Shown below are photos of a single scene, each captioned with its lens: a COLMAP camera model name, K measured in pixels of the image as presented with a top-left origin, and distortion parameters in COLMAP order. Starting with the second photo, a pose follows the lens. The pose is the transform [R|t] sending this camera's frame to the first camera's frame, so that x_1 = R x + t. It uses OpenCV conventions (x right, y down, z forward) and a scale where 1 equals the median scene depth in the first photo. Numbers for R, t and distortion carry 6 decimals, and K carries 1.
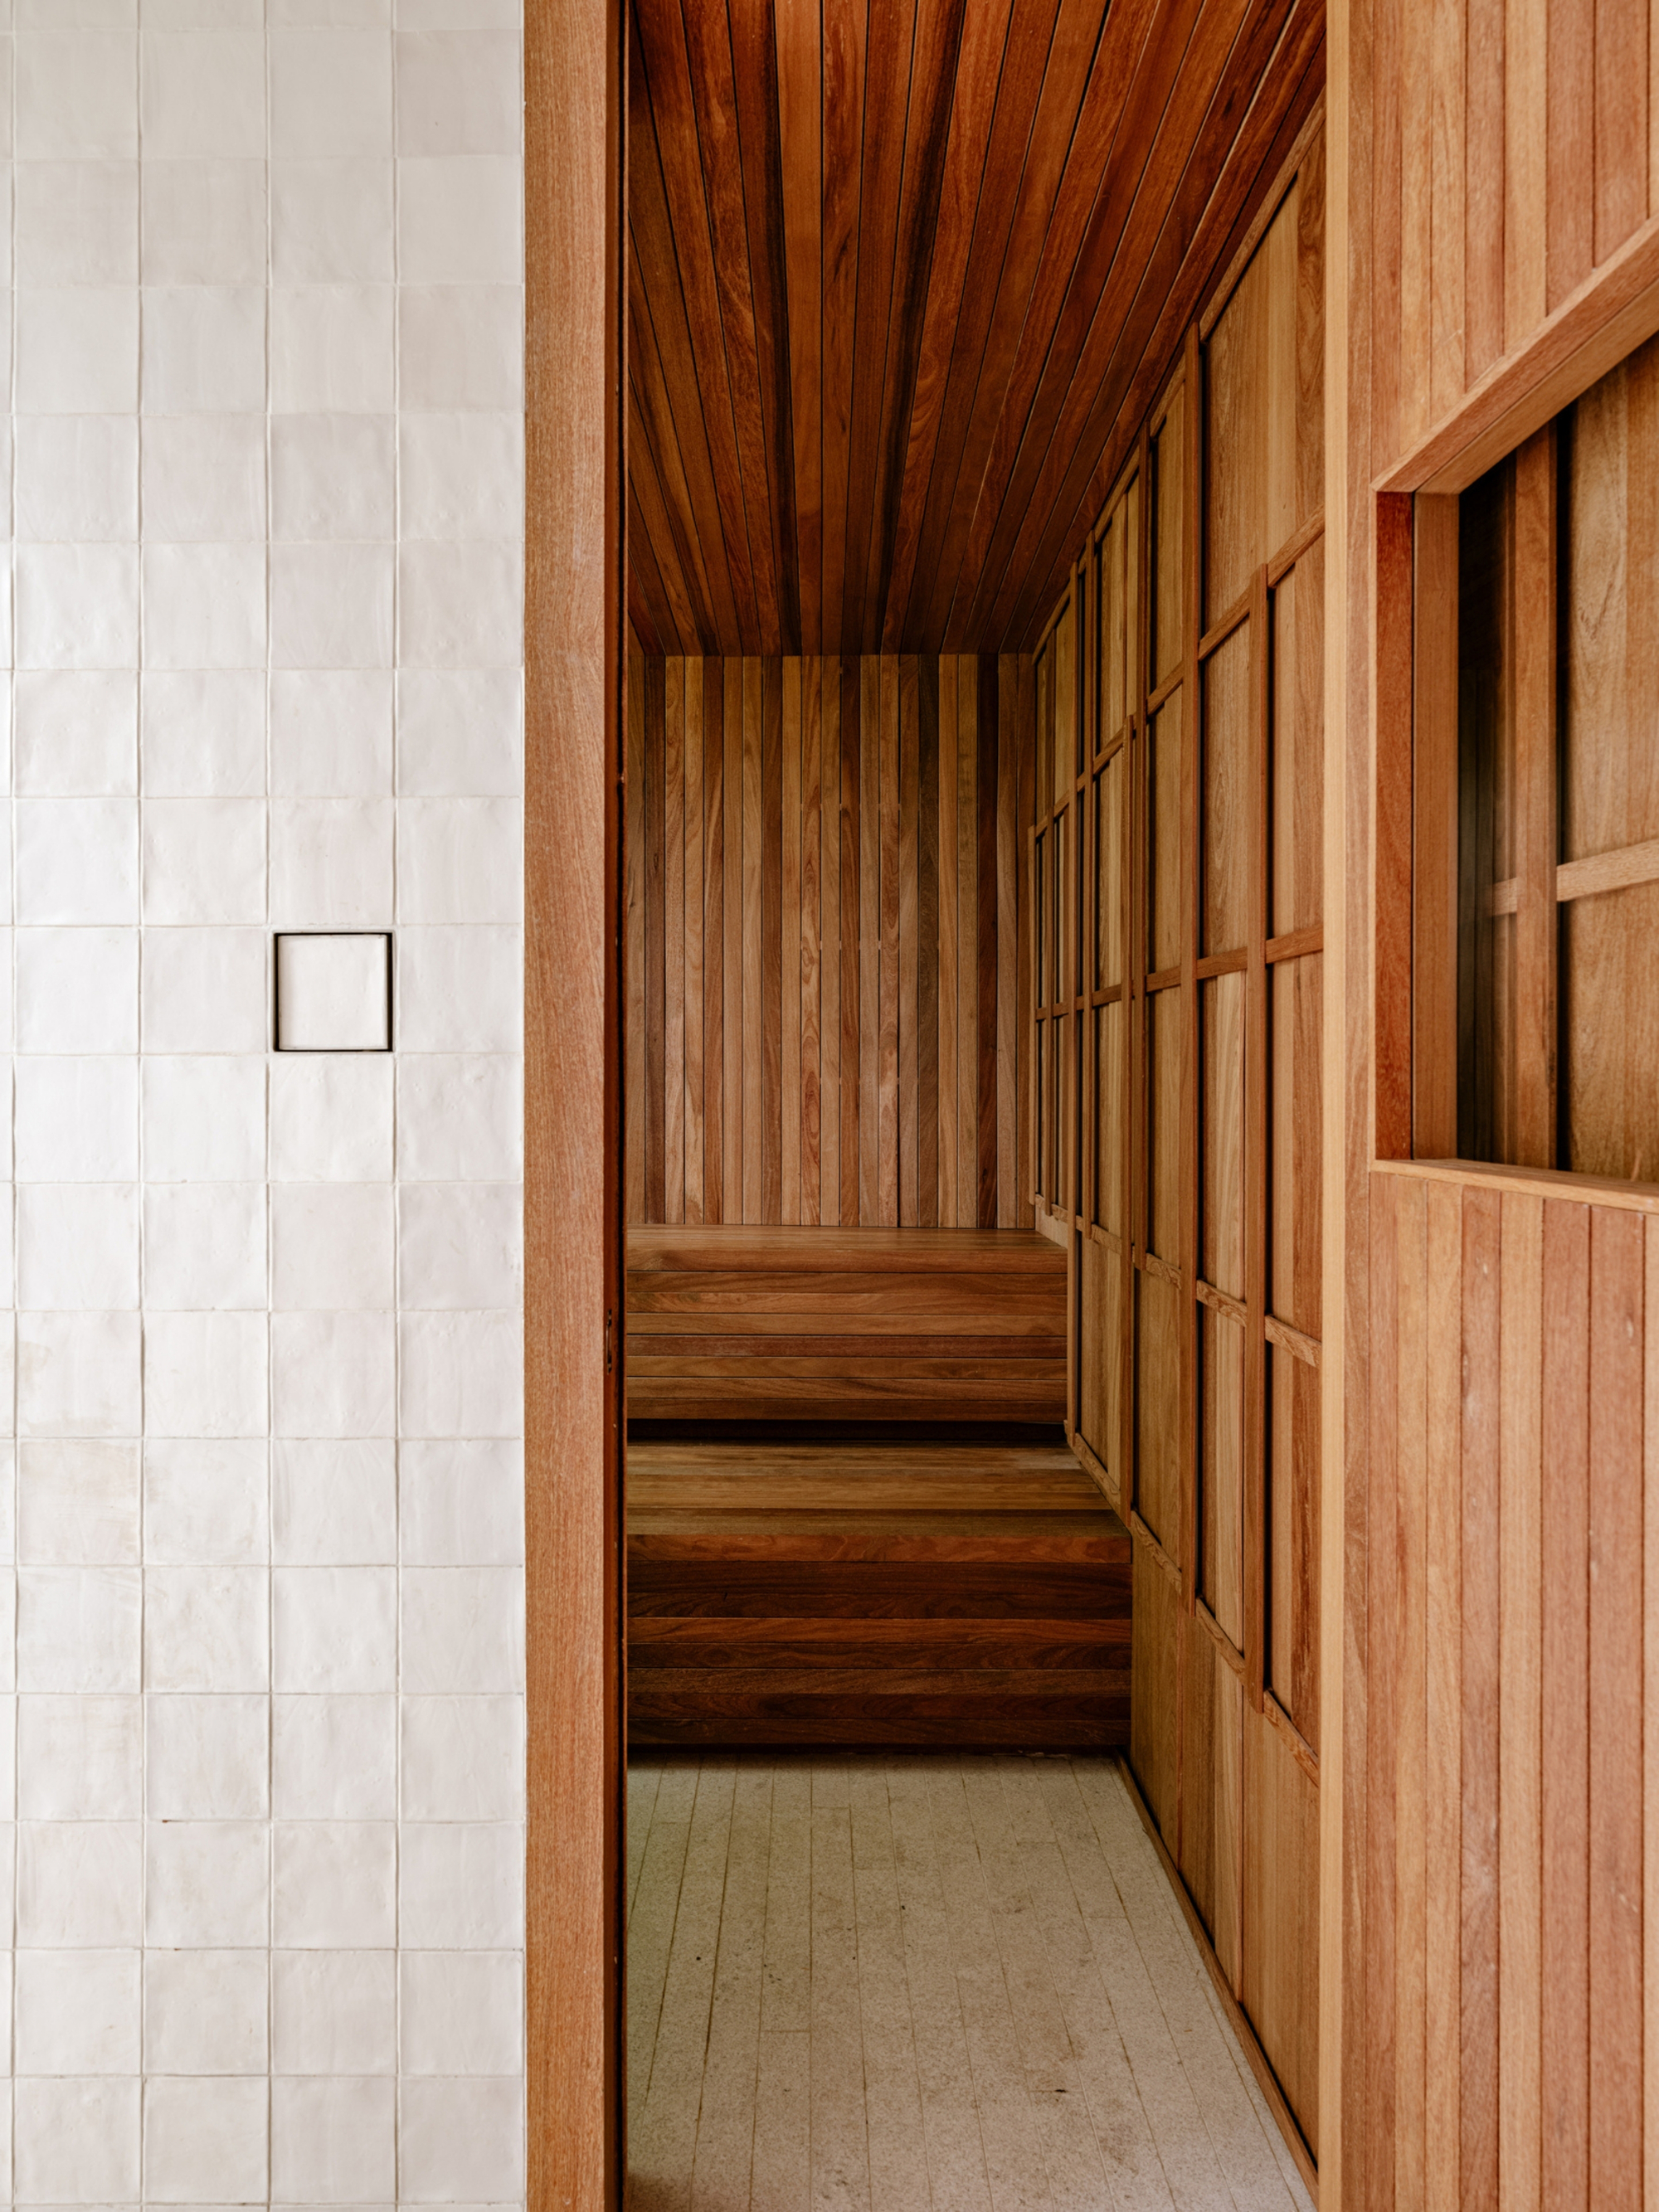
lens RADIAL K [[1248.5, 0, 791.8], [0, 1248.5, 1064.3], [0, 0, 1]] dist [-0.000413, -0.001172]
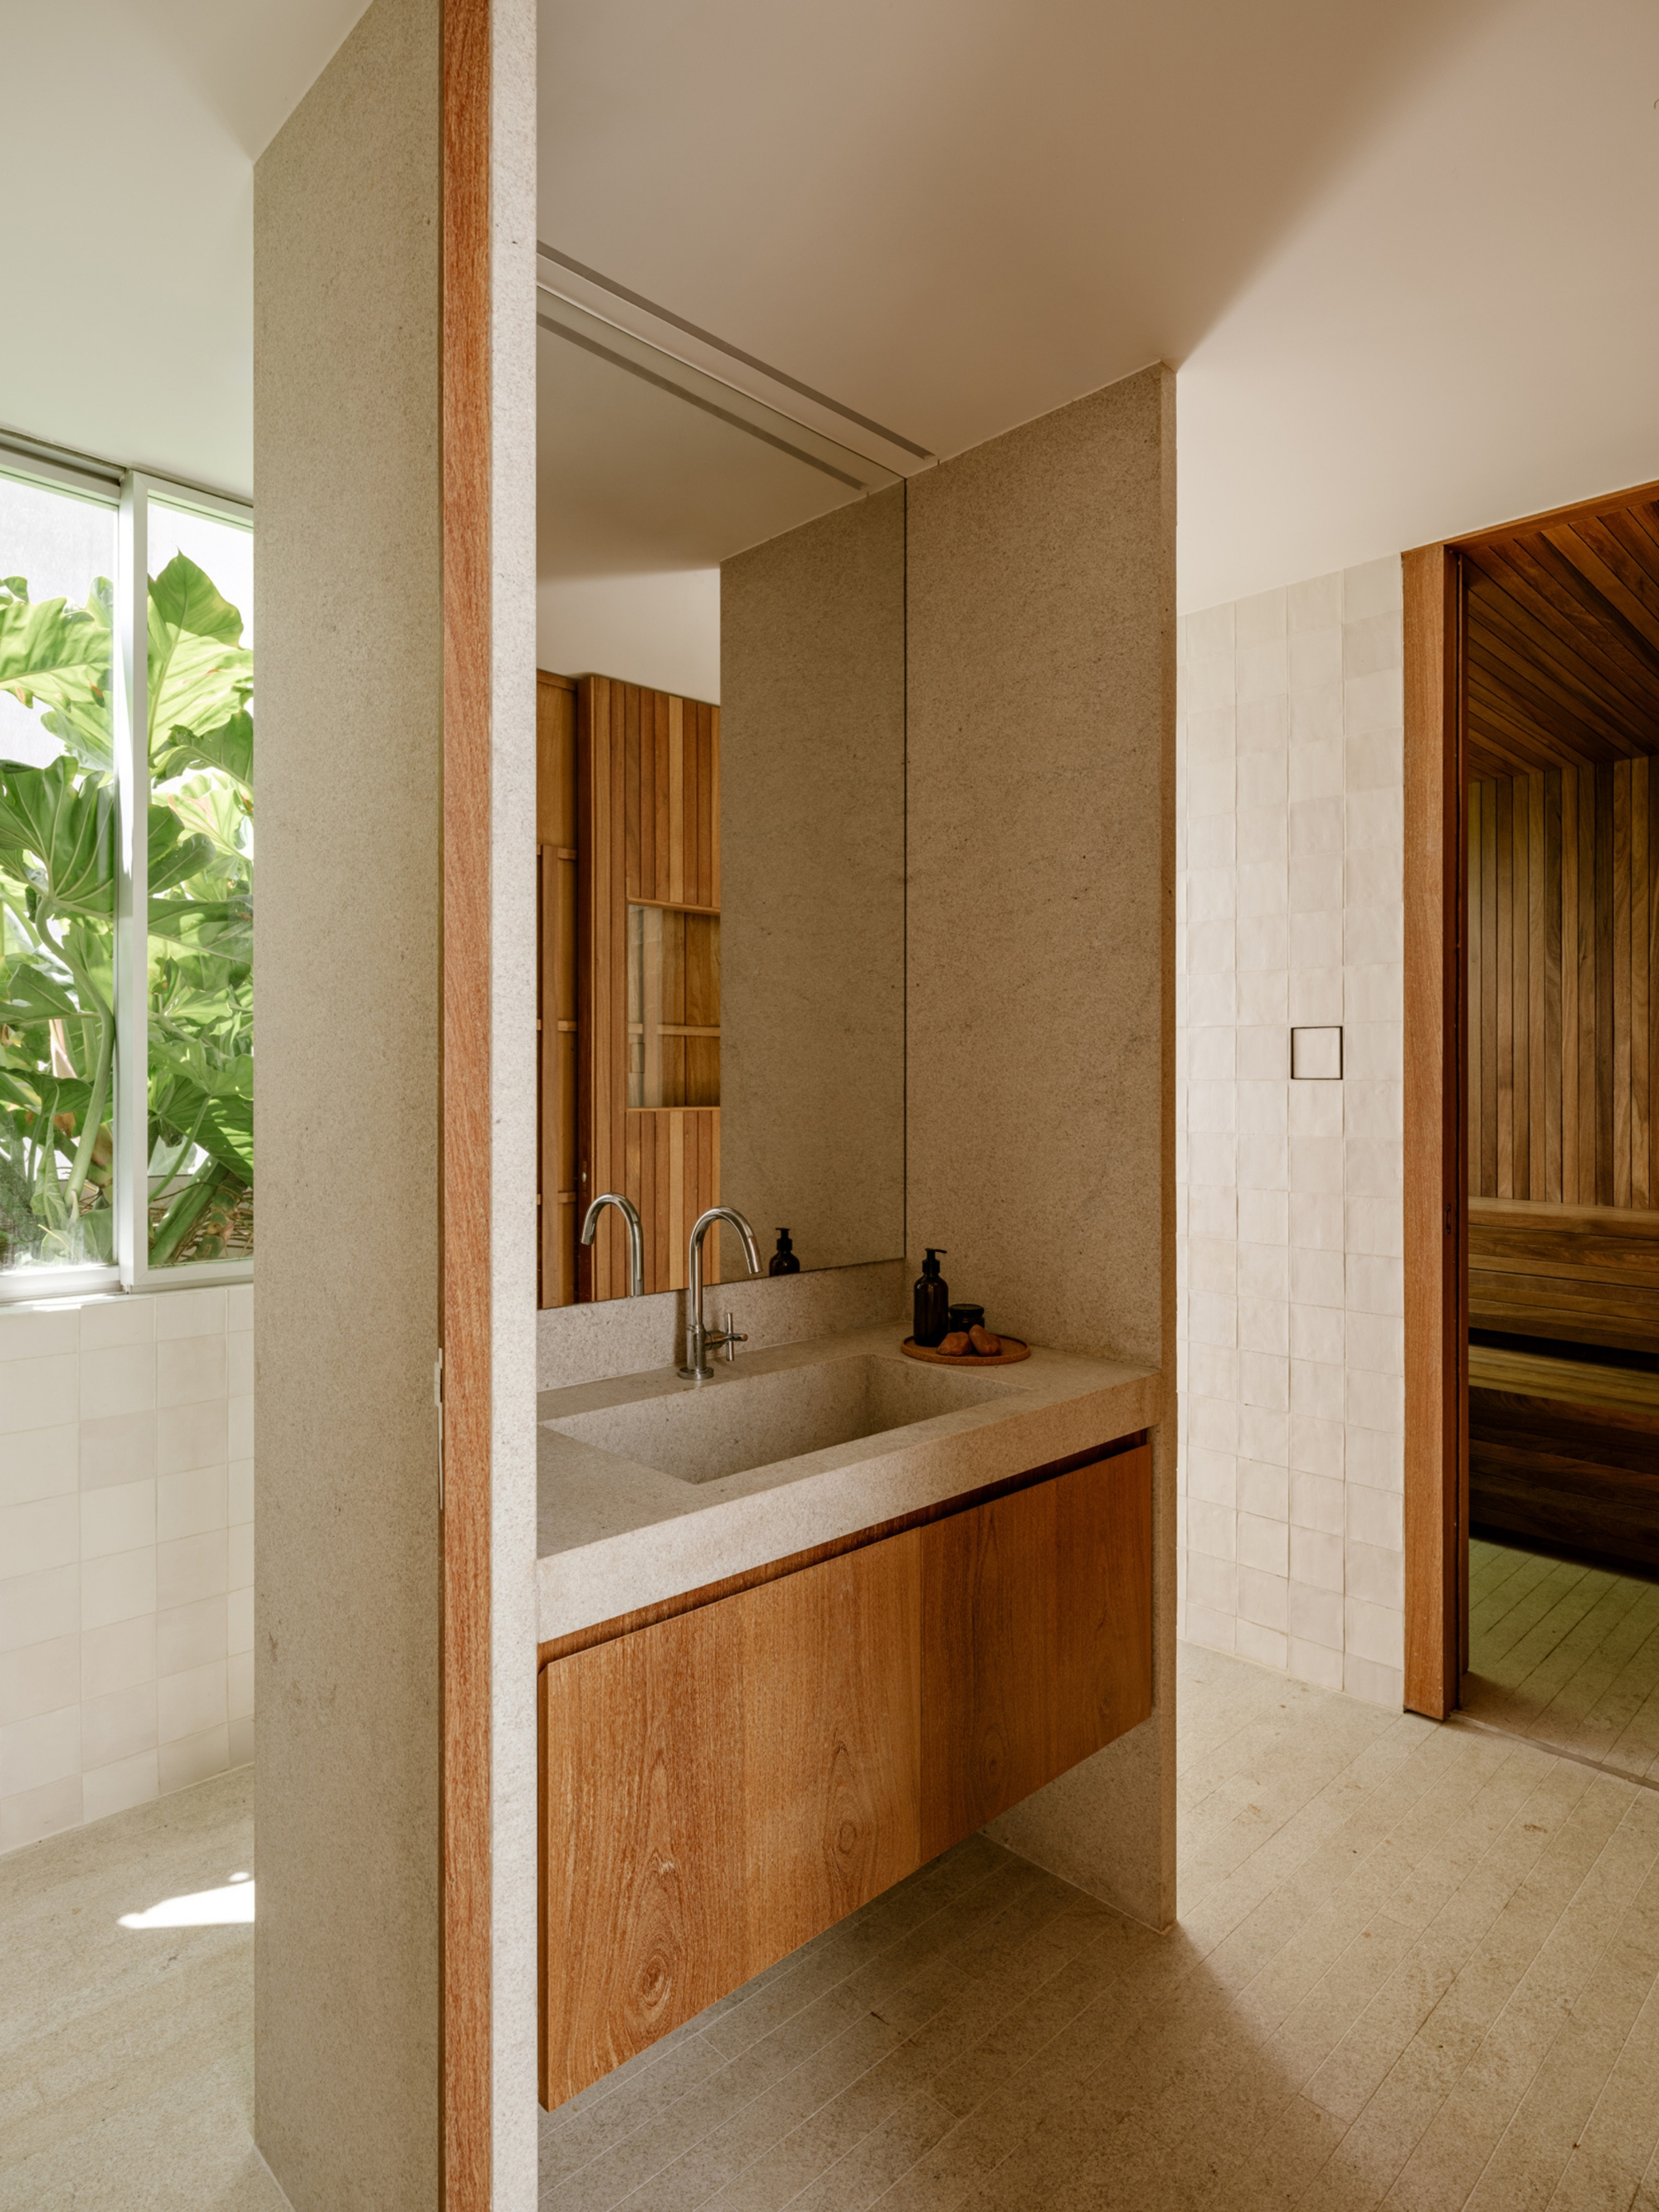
lens RADIAL K [[1248.5, 0, 812.6], [0, 1248.5, 1068.1], [0, 0, 1]] dist [-0.000413, -0.001172]
pose [[0.701673, -0.001200, -0.712498, 0.607947], [-0.001116, 0.999996, -0.002782, -0.023565], [0.712498, 0.002747, 0.701669, -1.247561]]
